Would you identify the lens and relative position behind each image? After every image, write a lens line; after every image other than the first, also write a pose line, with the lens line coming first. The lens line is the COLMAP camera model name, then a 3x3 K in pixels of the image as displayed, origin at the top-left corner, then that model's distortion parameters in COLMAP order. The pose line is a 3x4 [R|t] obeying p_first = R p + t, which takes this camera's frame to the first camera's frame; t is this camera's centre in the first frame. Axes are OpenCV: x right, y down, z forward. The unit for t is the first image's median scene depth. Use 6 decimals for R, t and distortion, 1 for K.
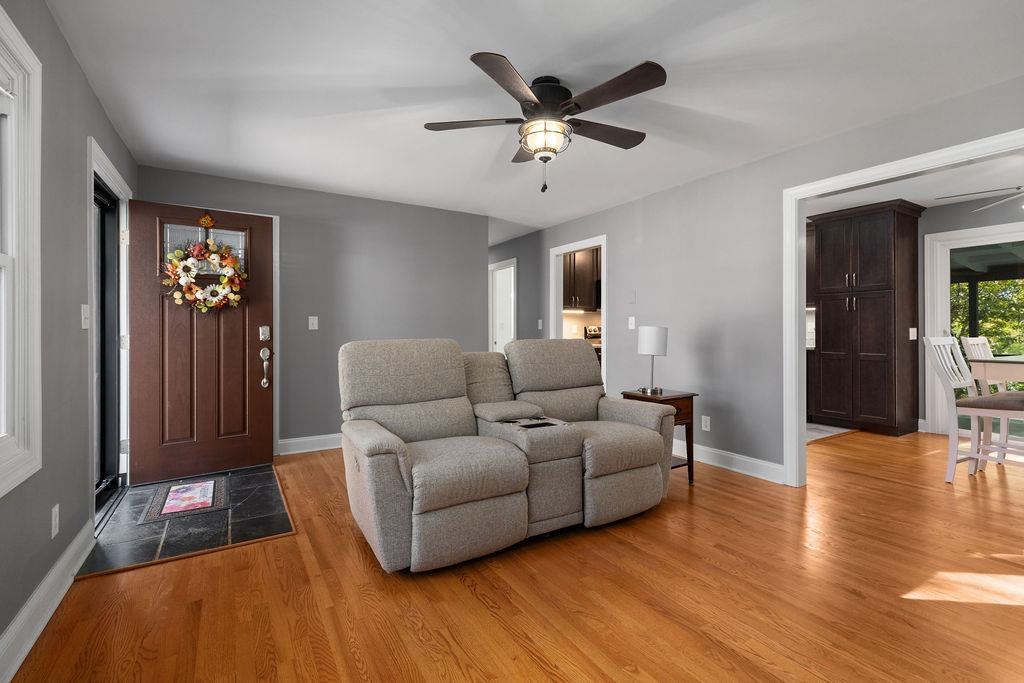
lens RADIAL K [[465.8, 0, 513.1], [0, 465.8, 335.1], [0, 0, 1]] dist [0.000819, -0.000596]
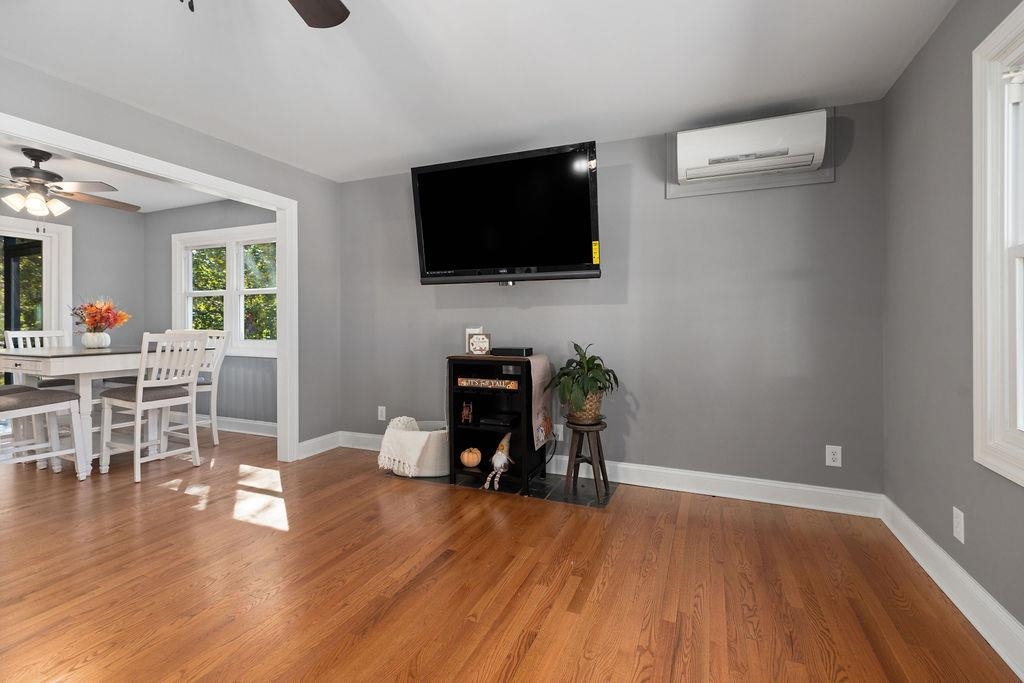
lens RADIAL K [[465.8, 0, 507.7], [0, 465.8, 331.6], [0, 0, 1]] dist [0.000819, -0.000596]
pose [[-0.582964, -0.015036, 0.812359, -0.643325], [0.000695, 0.999819, 0.019004, -0.021577], [-0.812498, 0.011643, -0.582848, 1.400992]]
